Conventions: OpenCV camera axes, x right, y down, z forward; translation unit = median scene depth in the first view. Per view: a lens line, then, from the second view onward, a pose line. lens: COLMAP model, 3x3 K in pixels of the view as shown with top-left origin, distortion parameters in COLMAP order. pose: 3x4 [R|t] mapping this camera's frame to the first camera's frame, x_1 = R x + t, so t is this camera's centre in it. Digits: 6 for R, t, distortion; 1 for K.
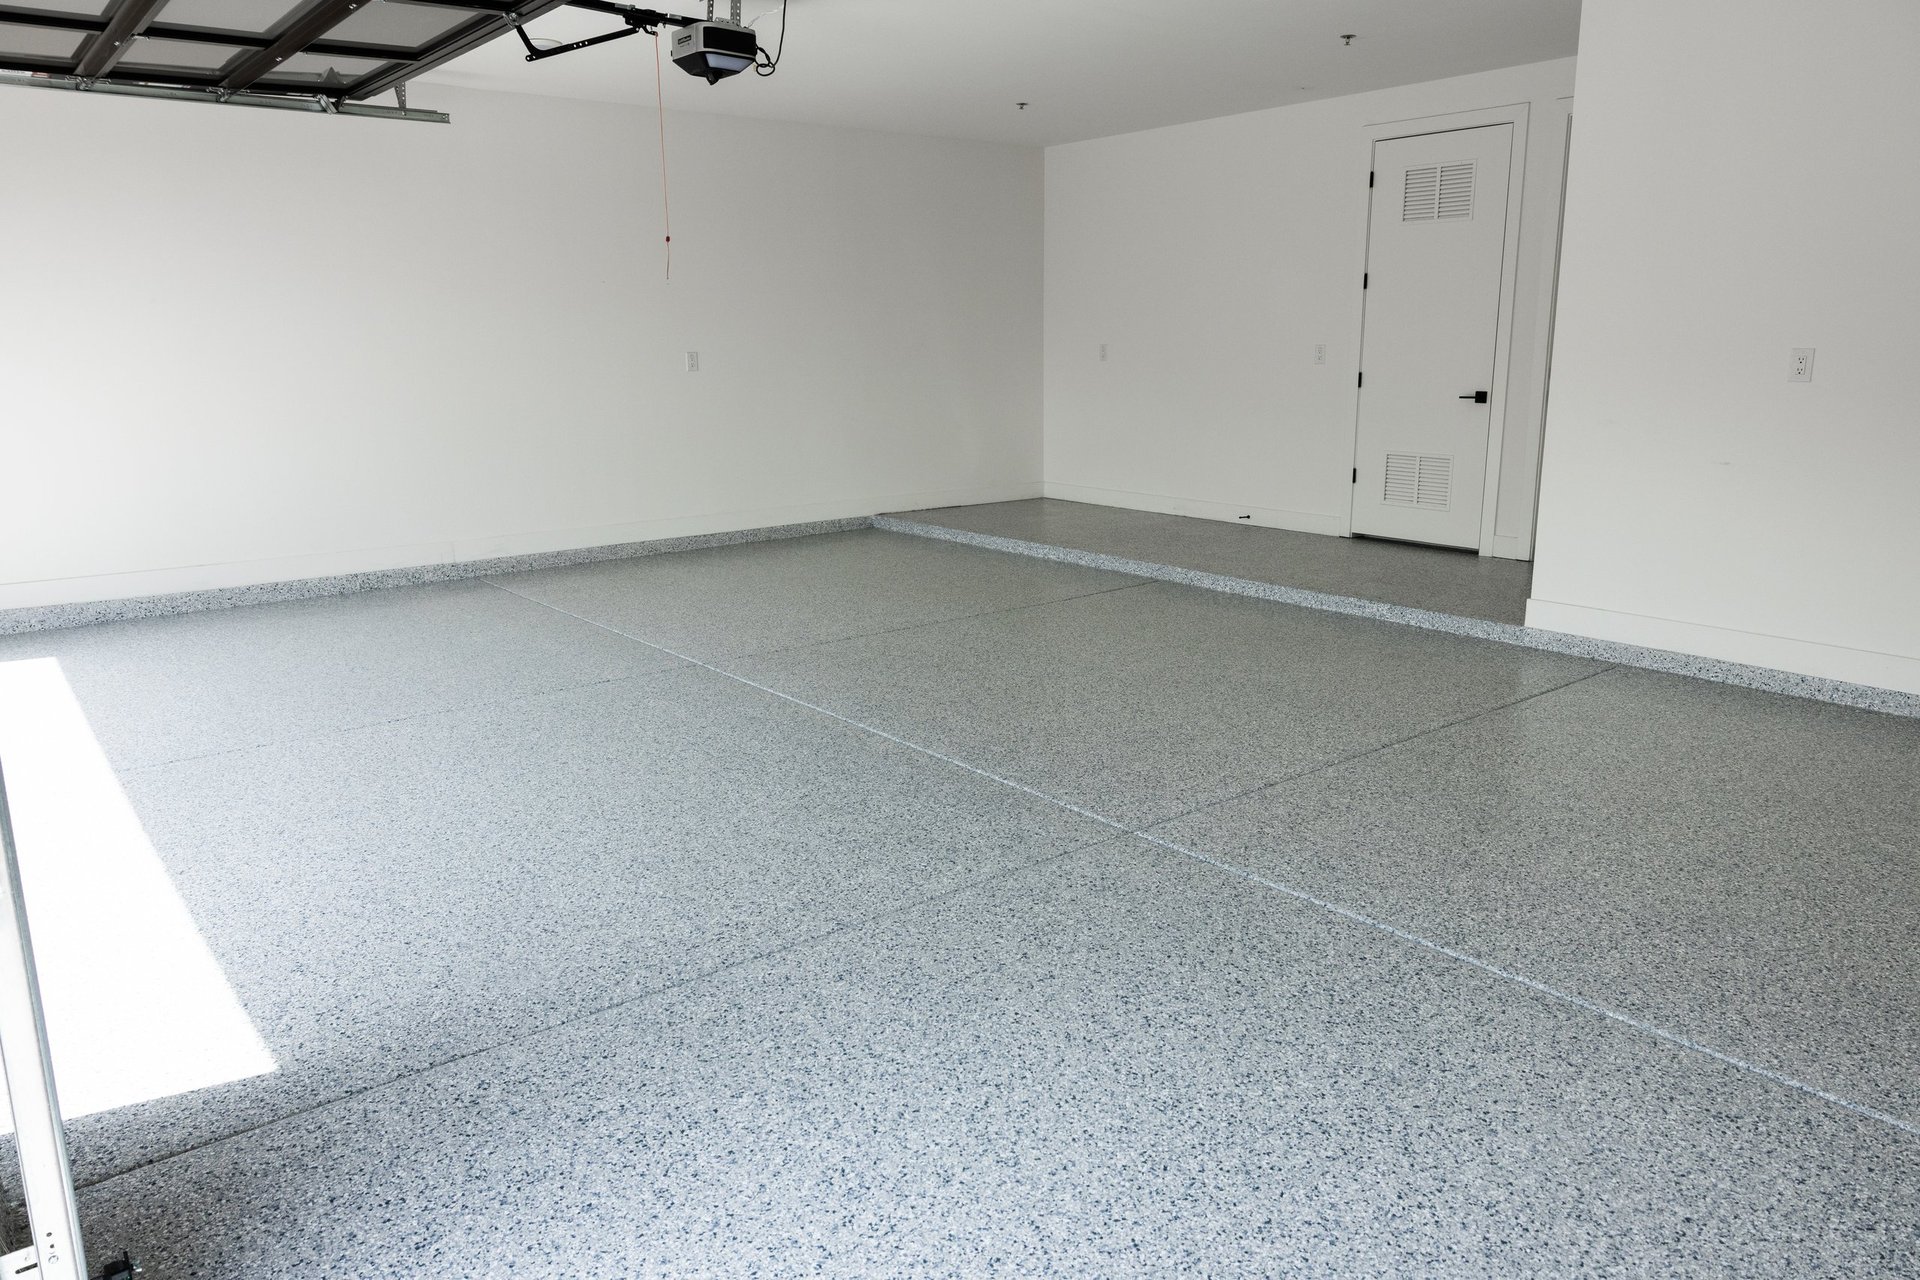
lens RADIAL K [[1353.5, 0, 989.3], [0, 1353.5, 648.1], [0, 0, 1]] dist [0.006462, 0.001231]
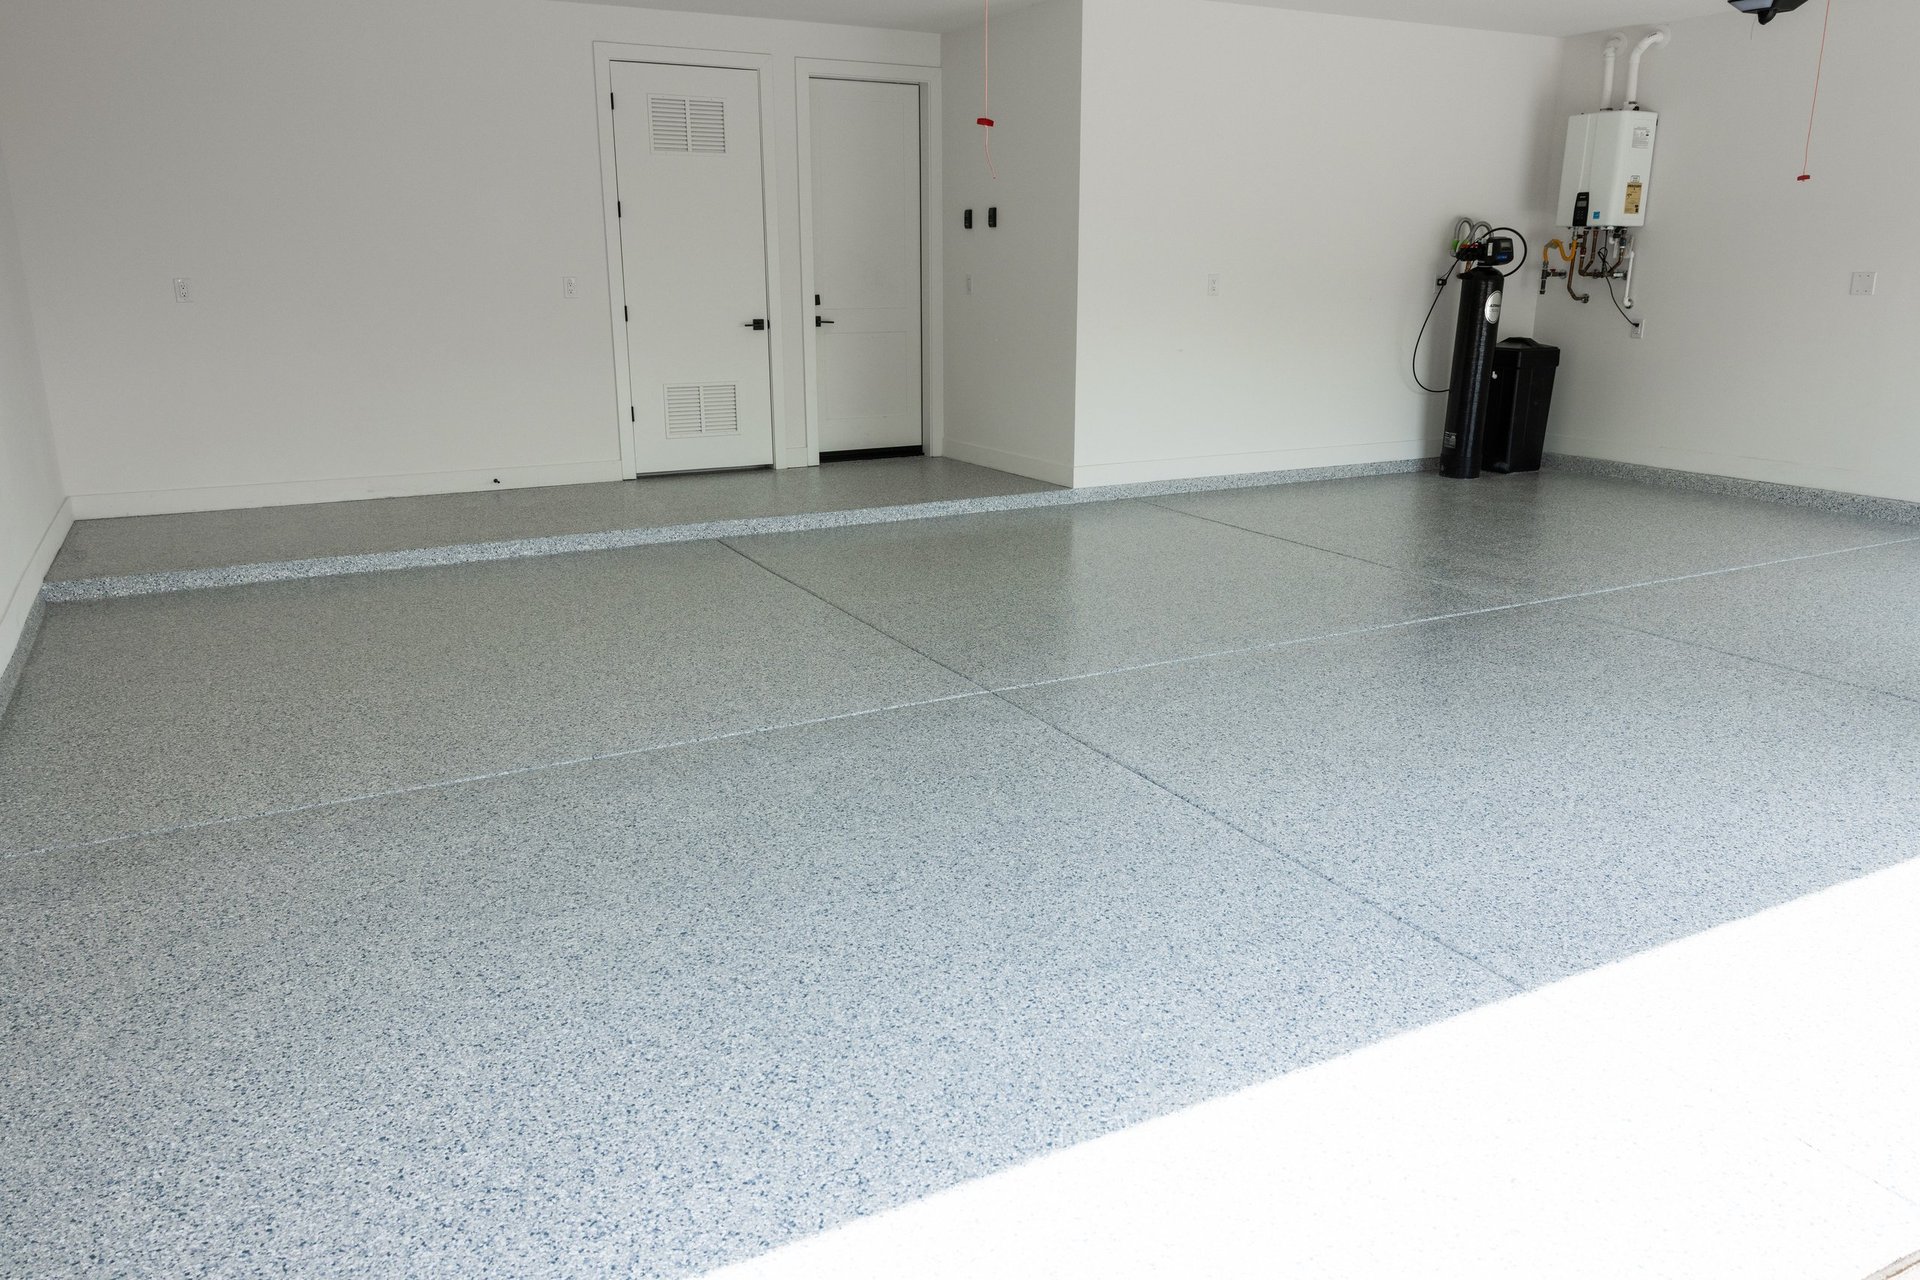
lens RADIAL K [[1353.5, 0, 989.3], [0, 1353.5, 648.1], [0, 0, 1]] dist [0.006462, 0.001231]
pose [[0.178146, -0.261015, 0.948755, -0.820743], [0.223000, 0.949801, 0.219430, -0.158352], [-0.958402, 0.172482, 0.227409, 0.722953]]
